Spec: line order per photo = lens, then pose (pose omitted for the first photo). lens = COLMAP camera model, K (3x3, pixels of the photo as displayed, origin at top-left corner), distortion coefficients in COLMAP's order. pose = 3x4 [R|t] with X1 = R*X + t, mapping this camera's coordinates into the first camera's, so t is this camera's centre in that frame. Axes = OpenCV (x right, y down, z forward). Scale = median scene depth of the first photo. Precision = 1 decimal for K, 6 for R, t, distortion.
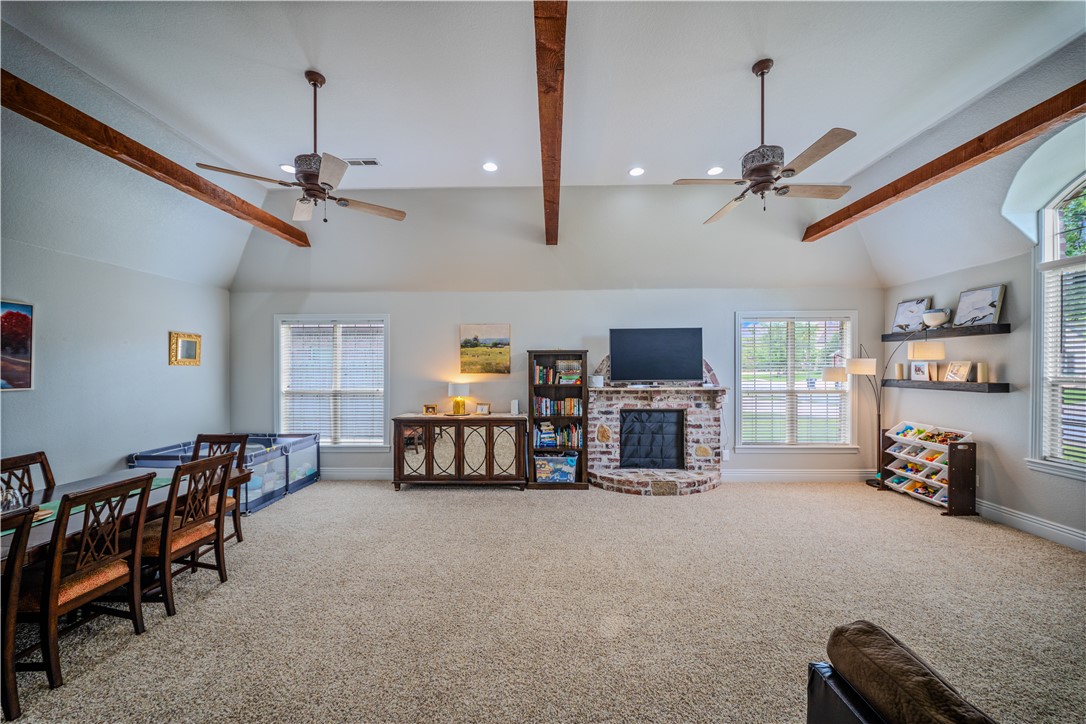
lens RADIAL K [[381.6, 0, 543.7], [0, 381.6, 367.7], [0, 0, 1]] dist [0.001250, -0.002380]
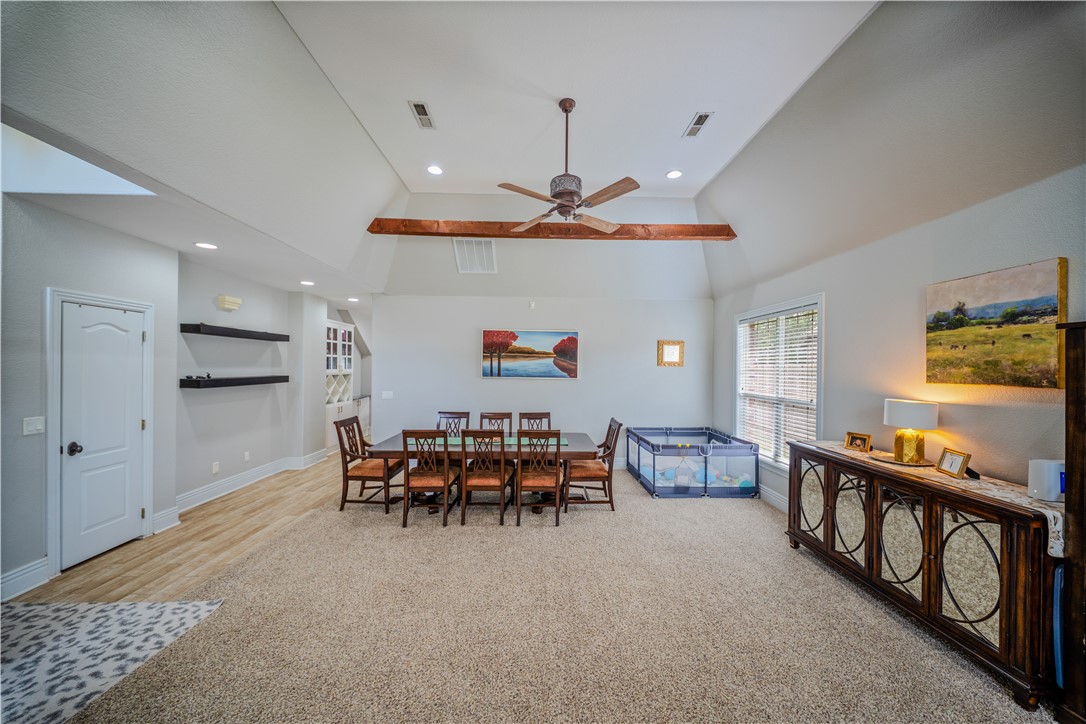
lens RADIAL K [[381.6, 0, 541.5], [0, 381.6, 364.6], [0, 0, 1]] dist [0.001250, -0.002380]
pose [[0.031506, -0.003908, -0.999496, 0.282826], [-0.011603, 0.999924, -0.004276, -0.000754], [0.999436, 0.011732, 0.031459, 0.499099]]
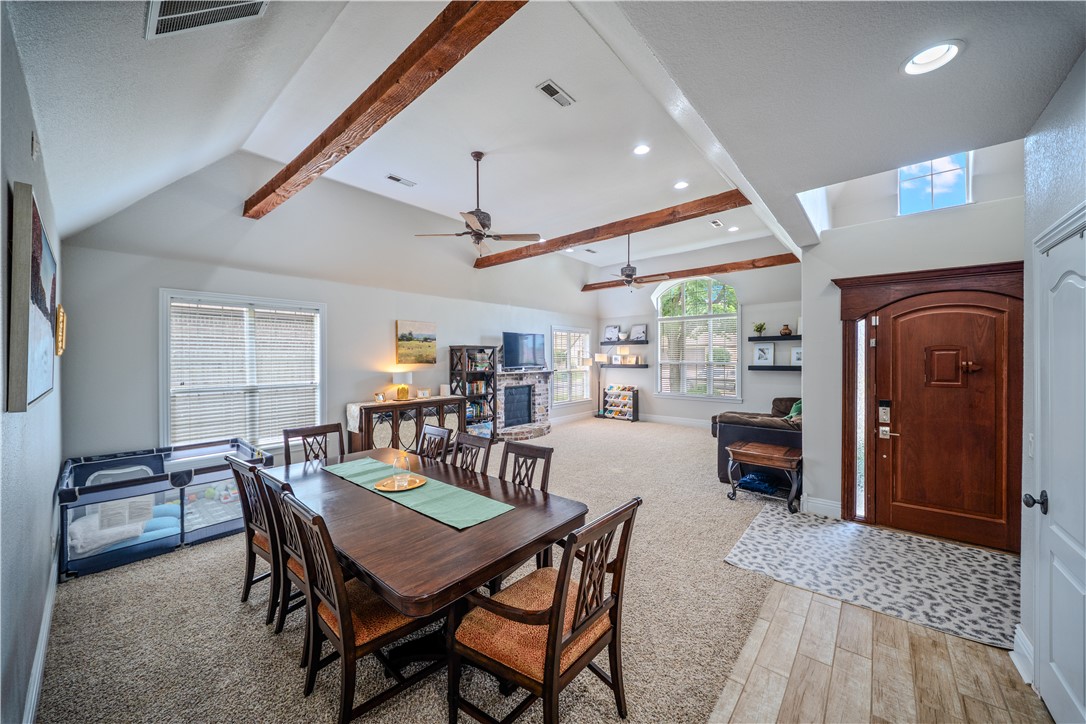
lens RADIAL K [[381.6, 0, 550.5], [0, 381.6, 355.3], [0, 0, 1]] dist [0.001250, -0.002380]
pose [[0.627887, 0.005132, 0.778288, -0.850680], [0.003921, 0.999945, -0.009757, 0.002288], [-0.778295, 0.009178, 0.627832, -0.058584]]
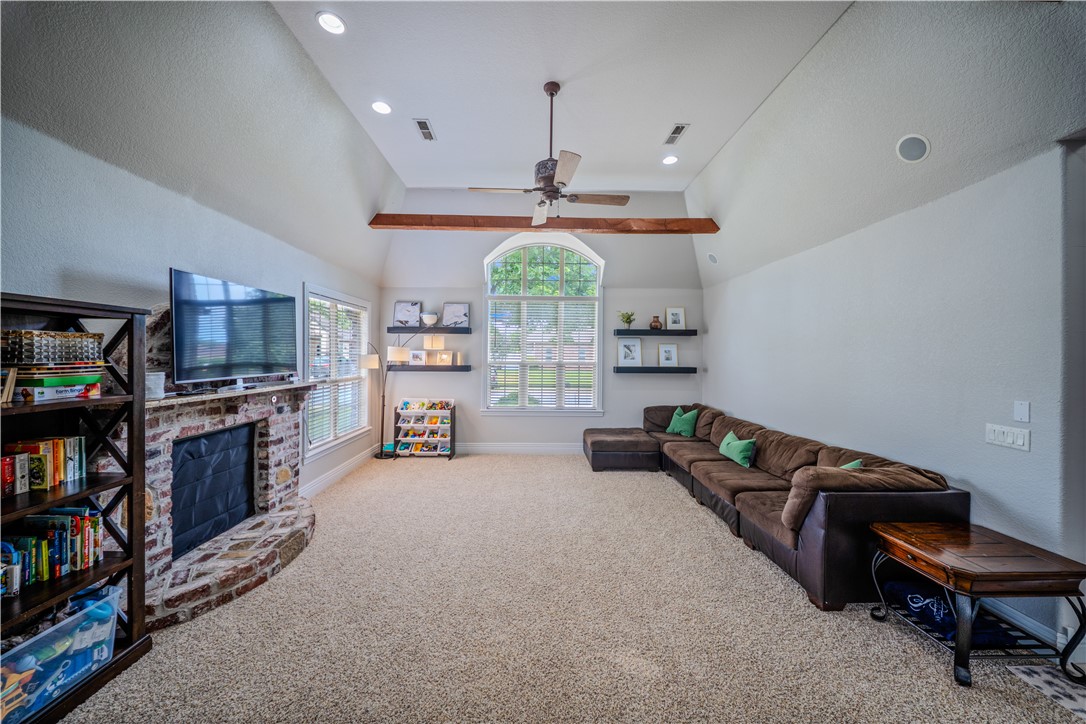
lens RADIAL K [[381.6, 0, 542.3], [0, 381.6, 357.0], [0, 0, 1]] dist [0.001250, -0.002380]
pose [[-0.042253, -0.002528, 0.999104, -0.300571], [-0.005104, 0.999984, 0.002315, 0.000322], [-0.999094, -0.005001, -0.042265, 0.575969]]
